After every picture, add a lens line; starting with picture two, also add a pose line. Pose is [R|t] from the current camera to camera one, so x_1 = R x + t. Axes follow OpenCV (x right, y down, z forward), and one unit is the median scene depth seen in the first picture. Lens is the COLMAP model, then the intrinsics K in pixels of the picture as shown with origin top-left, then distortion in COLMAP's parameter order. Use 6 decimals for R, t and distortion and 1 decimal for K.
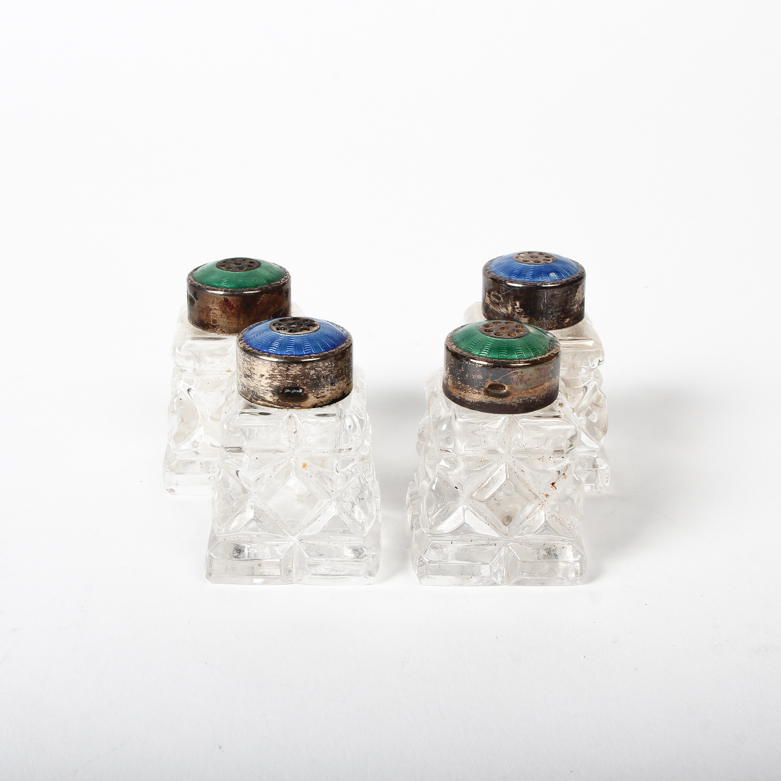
lens RADIAL K [[1567.7, 0, 392.1], [0, 1567.7, 388.0], [0, 0, 1]] dist [-0.059331, 0.000000]
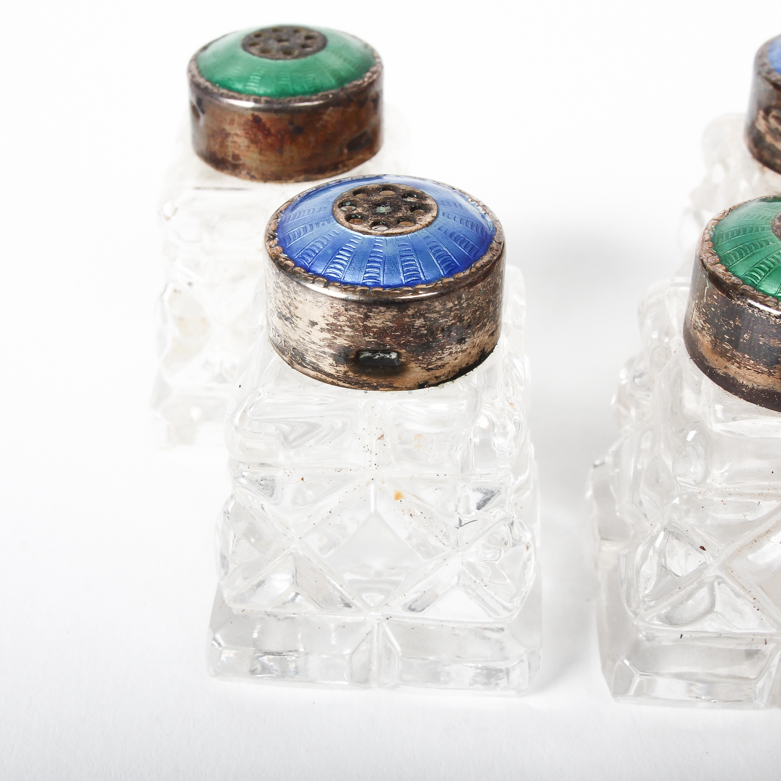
lens RADIAL K [[1567.7, 0, 392.9], [0, 1567.7, 394.5], [0, 0, 1]] dist [-0.059331, 0.000000]
pose [[0.997282, 0.036066, -0.064245, -0.026952], [-0.020493, 0.973372, 0.228315, -0.094265], [0.070769, -0.226378, 0.971465, 0.524490]]
